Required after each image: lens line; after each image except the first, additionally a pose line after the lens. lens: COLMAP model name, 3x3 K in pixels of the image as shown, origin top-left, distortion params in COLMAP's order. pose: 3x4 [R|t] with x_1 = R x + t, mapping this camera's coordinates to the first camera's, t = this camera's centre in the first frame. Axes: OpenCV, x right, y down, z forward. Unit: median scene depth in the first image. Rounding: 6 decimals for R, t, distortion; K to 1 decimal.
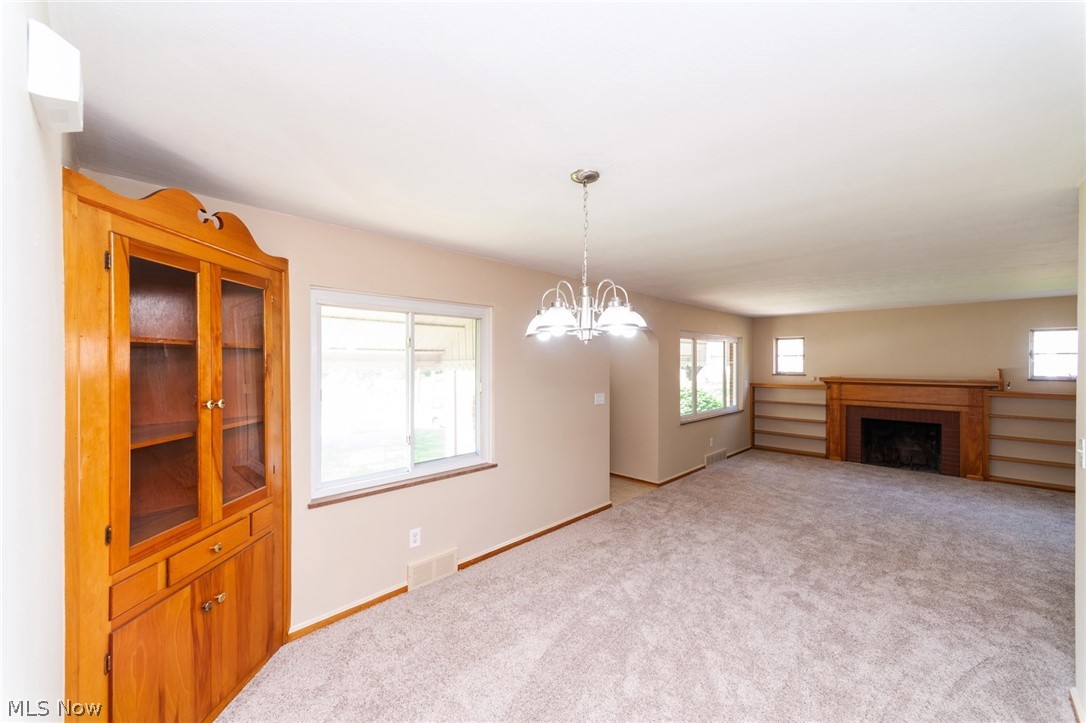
lens RADIAL K [[425.3, 0, 543.4], [0, 425.3, 366.2], [0, 0, 1]] dist [-0.003165, -0.000493]
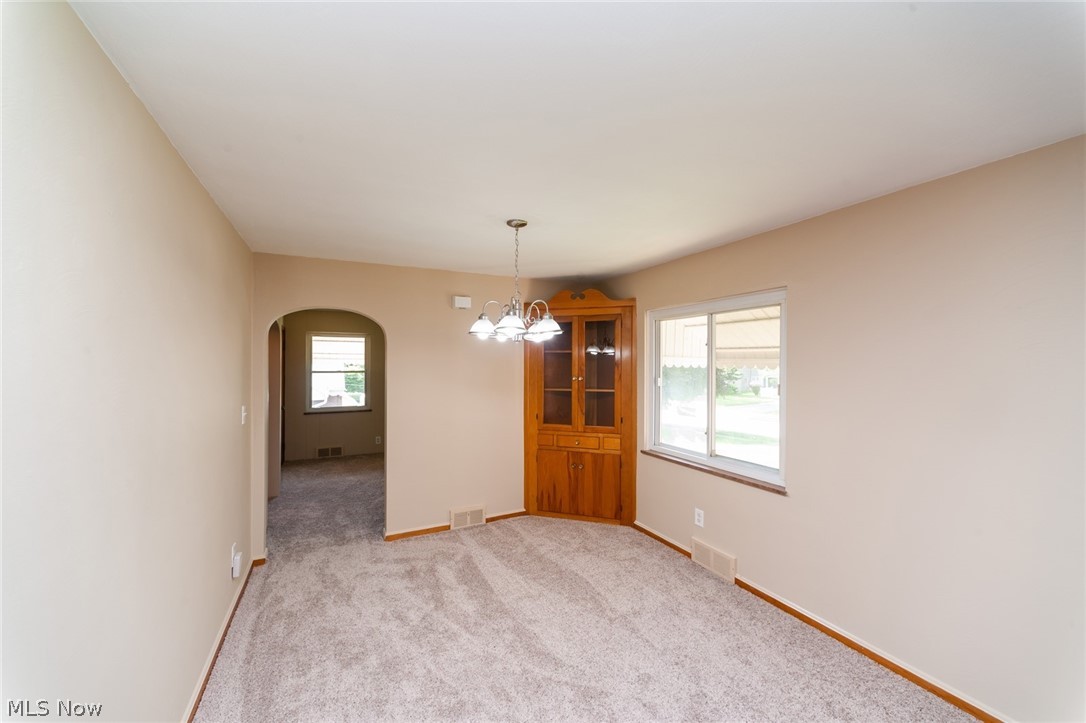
lens RADIAL K [[425.3, 0, 549.8], [0, 425.3, 356.9], [0, 0, 1]] dist [-0.003165, -0.000493]
pose [[-0.315907, -0.003458, -0.948784, 1.064939], [-0.006641, 0.999977, -0.001433, -0.015476], [0.948767, 0.005848, -0.315922, 1.186729]]
